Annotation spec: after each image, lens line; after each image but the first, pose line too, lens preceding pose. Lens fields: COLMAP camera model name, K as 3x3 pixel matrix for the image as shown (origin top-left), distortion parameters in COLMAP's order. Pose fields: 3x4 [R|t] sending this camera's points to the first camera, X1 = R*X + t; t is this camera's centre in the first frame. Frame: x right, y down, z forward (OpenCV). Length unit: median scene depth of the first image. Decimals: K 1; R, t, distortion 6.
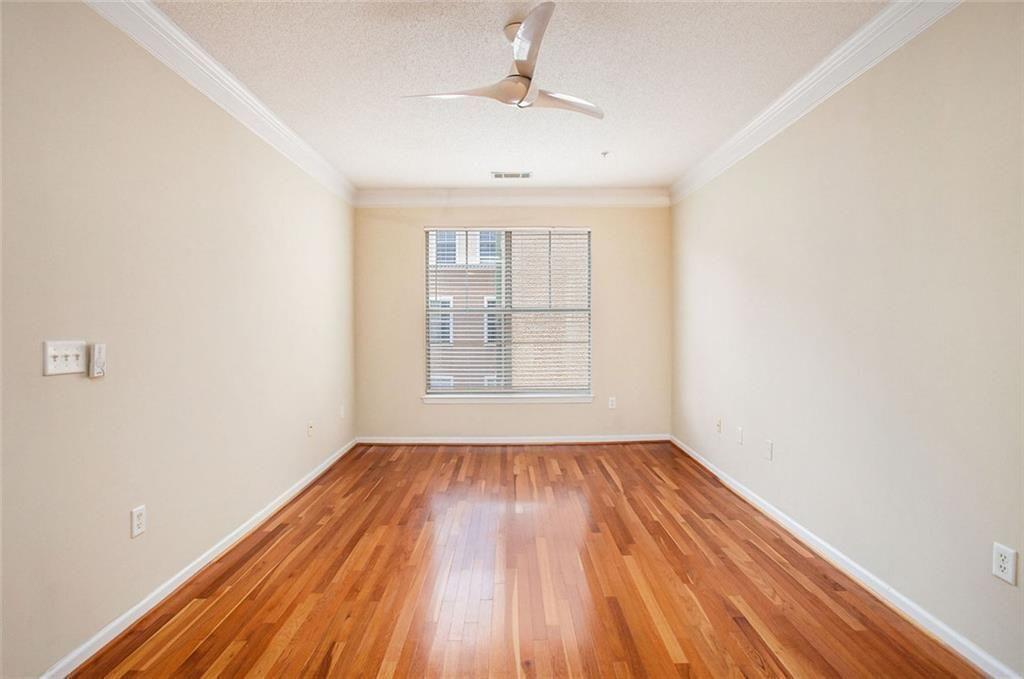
lens RADIAL K [[485.2, 0, 527.1], [0, 485.2, 326.5], [0, 0, 1]] dist [-0.053655, 0.020174]
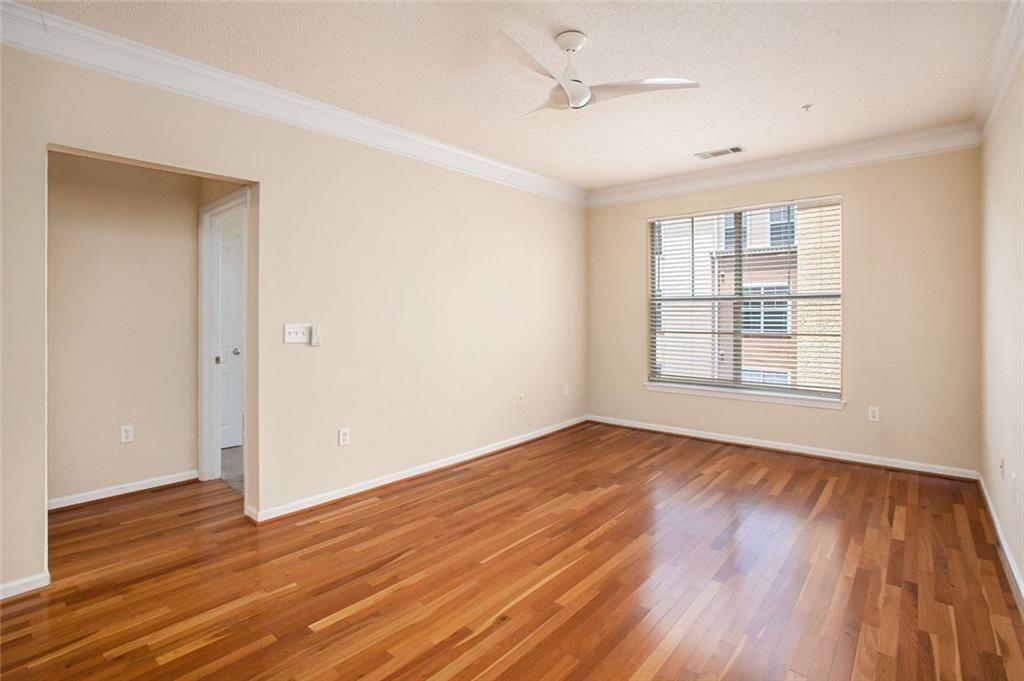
lens RADIAL K [[485.2, 0, 528.7], [0, 485.2, 305.4], [0, 0, 1]] dist [-0.053655, 0.020174]
pose [[0.753655, -0.011211, -0.657175, 0.390604], [-0.001234, 0.999829, -0.018472, -0.003178], [0.657269, 0.014732, 0.753512, 0.091806]]
